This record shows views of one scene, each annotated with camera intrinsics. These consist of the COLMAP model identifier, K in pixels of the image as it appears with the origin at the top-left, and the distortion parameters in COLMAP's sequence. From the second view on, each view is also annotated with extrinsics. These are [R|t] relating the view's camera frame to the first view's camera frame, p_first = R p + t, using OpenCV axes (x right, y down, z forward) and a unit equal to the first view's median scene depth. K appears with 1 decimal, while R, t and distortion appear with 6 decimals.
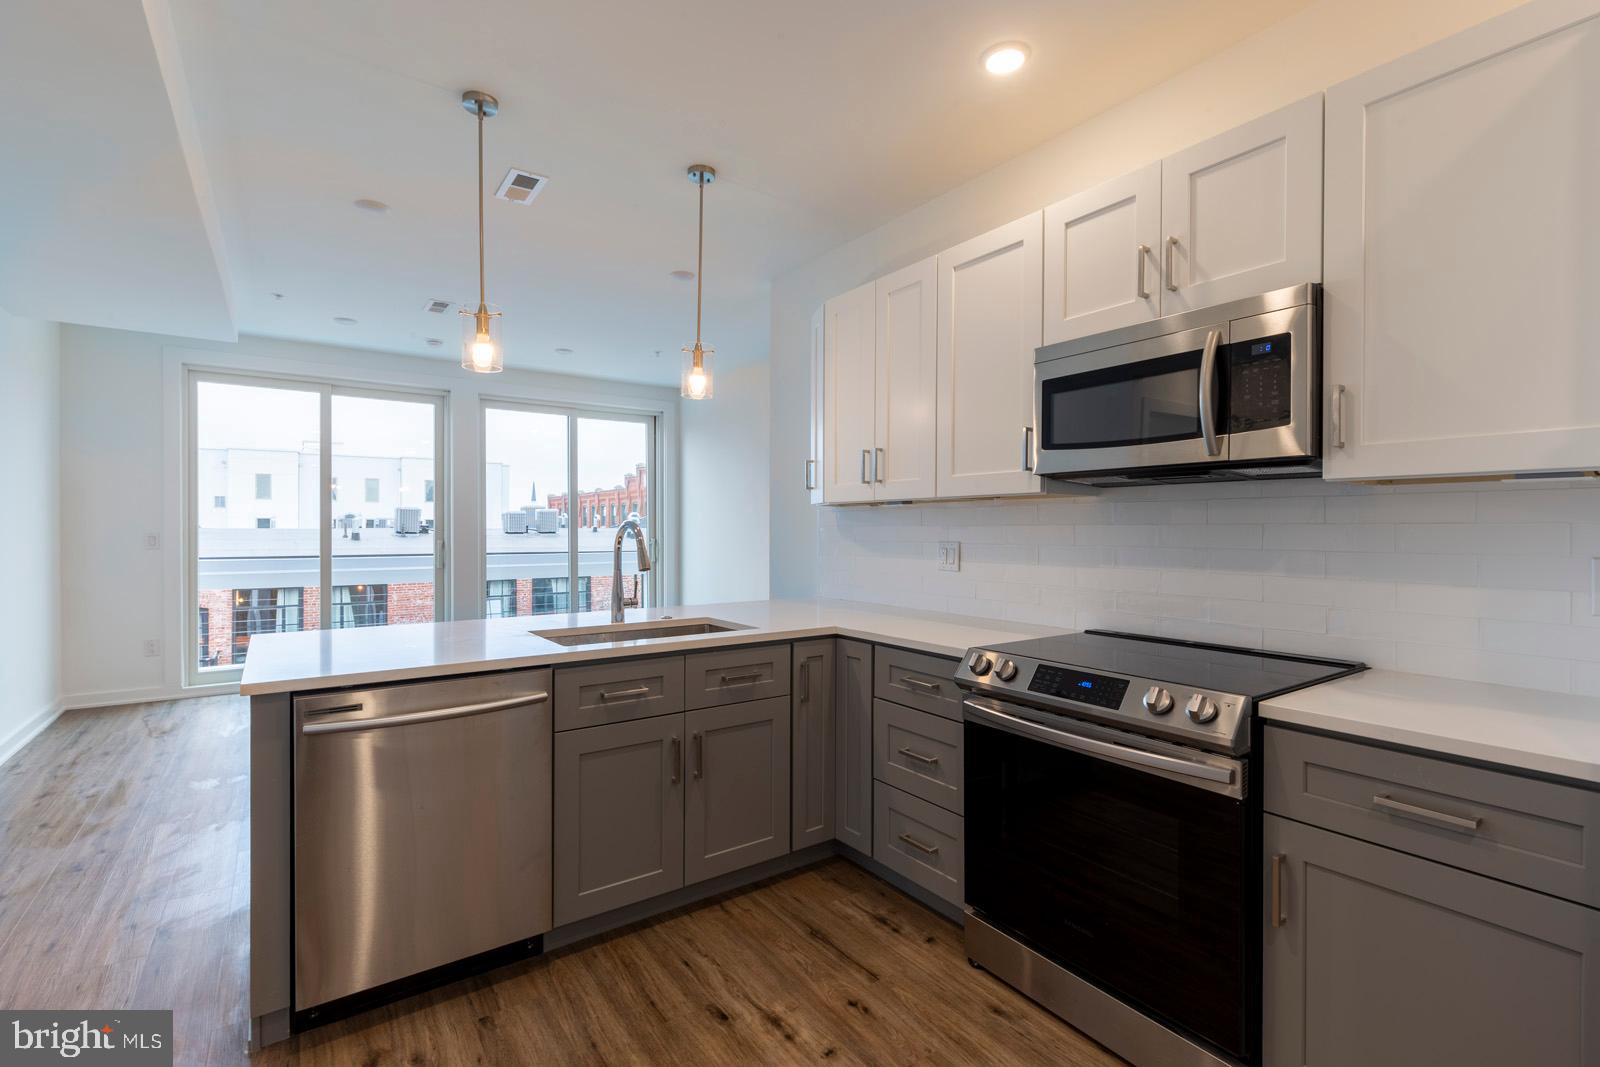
lens RADIAL K [[723.3, 0, 798.7], [0, 723.3, 533.0], [0, 0, 1]] dist [0.008571, -0.003311]
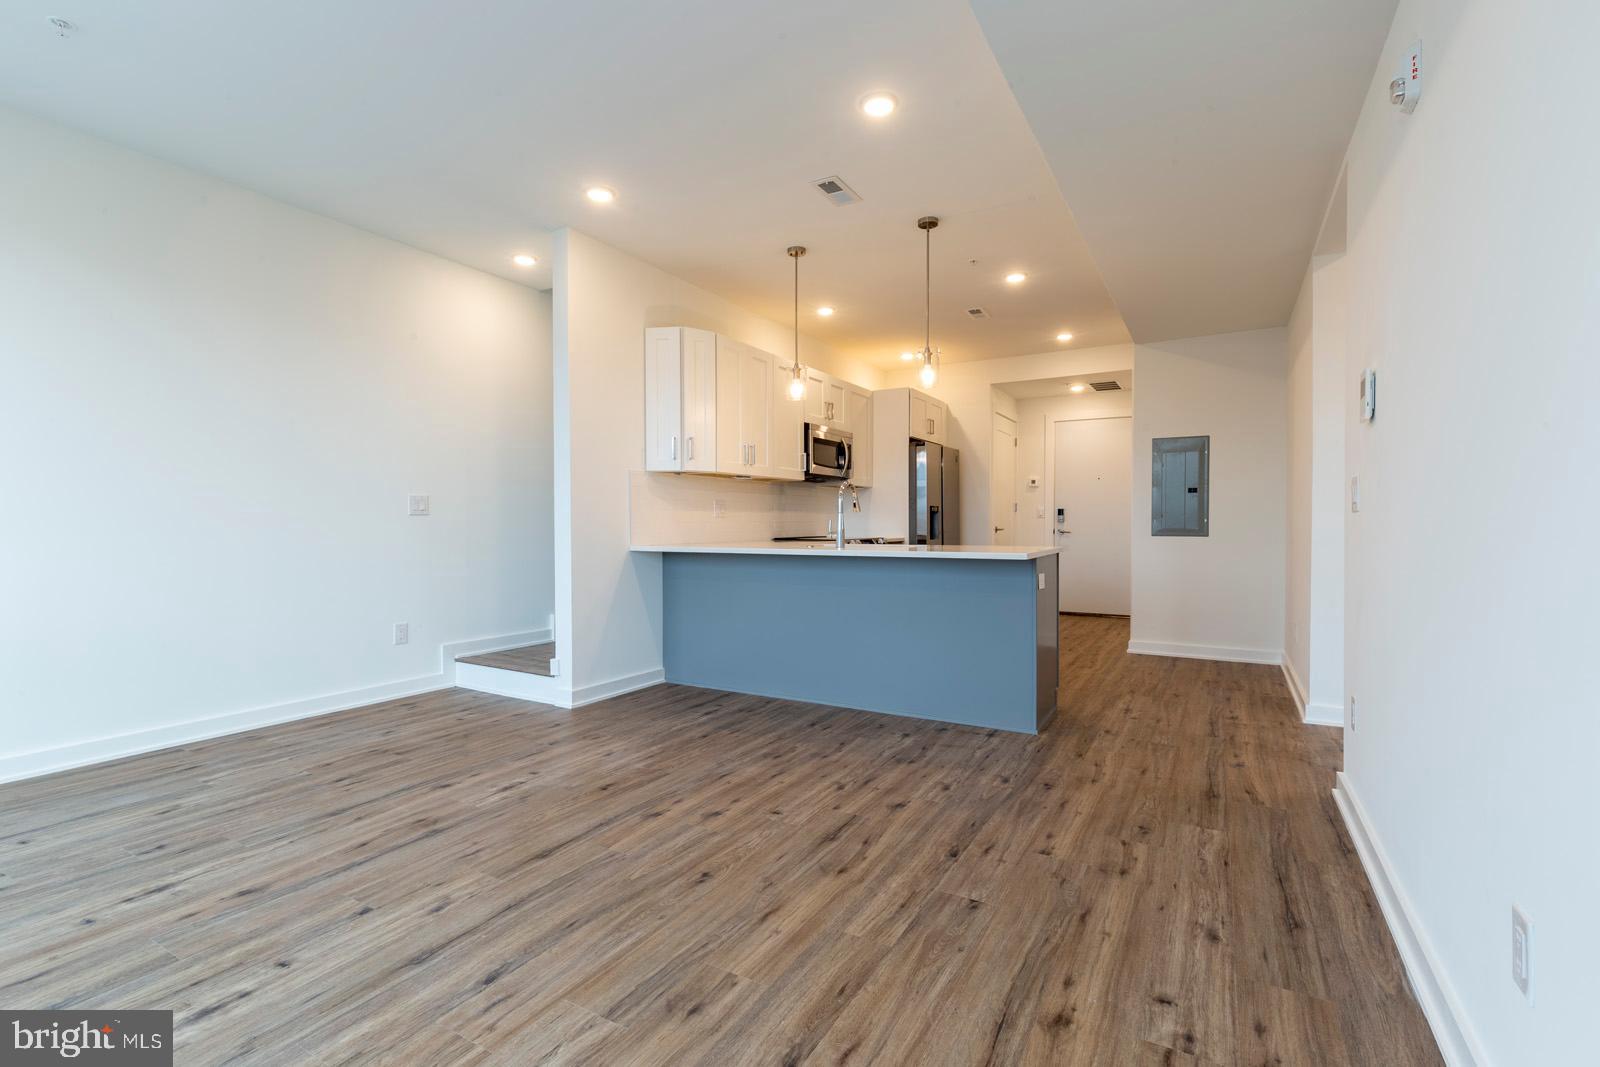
lens RADIAL K [[723.3, 0, 798.7], [0, 723.3, 533.0], [0, 0, 1]] dist [0.008571, -0.003311]
pose [[-0.412598, -0.011155, 0.910845, -1.982938], [0.011427, 0.999783, 0.017421, 0.084559], [-0.910842, 0.017596, -0.412381, 2.120586]]
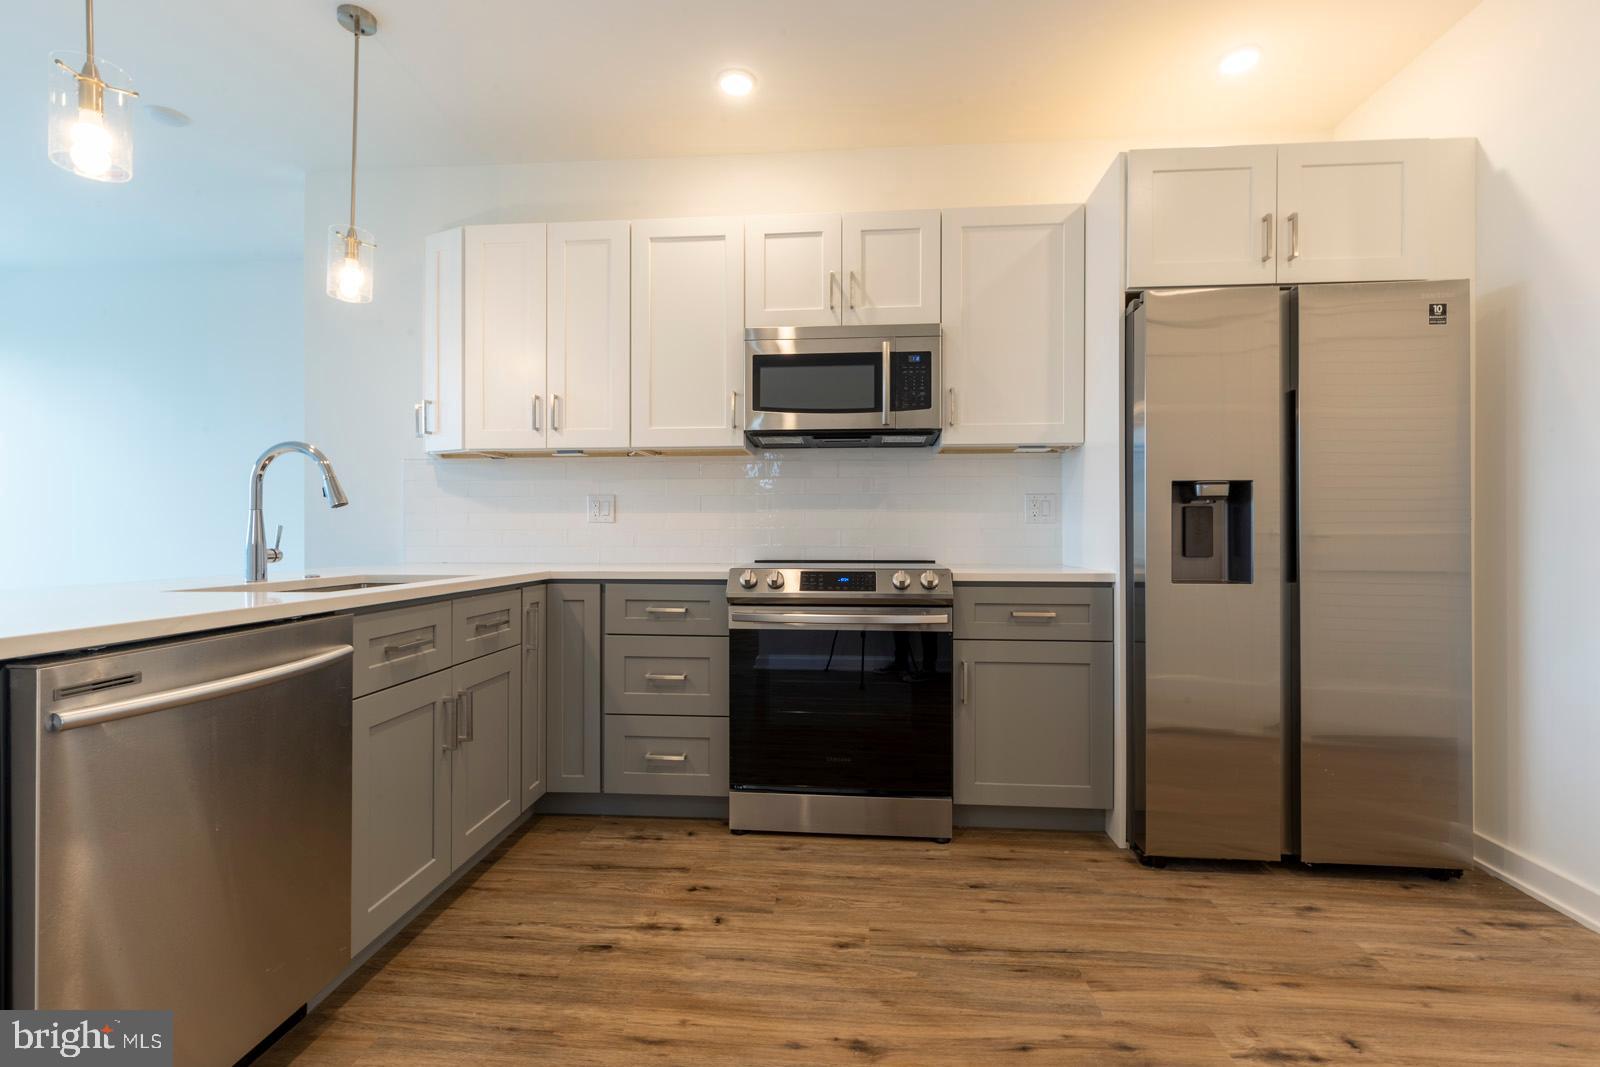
lens RADIAL K [[723.3, 0, 798.7], [0, 723.3, 533.0], [0, 0, 1]] dist [0.008571, -0.003311]
pose [[0.641916, -0.002265, 0.766772, -0.568474], [0.006150, 0.999979, -0.002195, 0.098334], [-0.766750, 0.006124, 0.641916, 0.147982]]
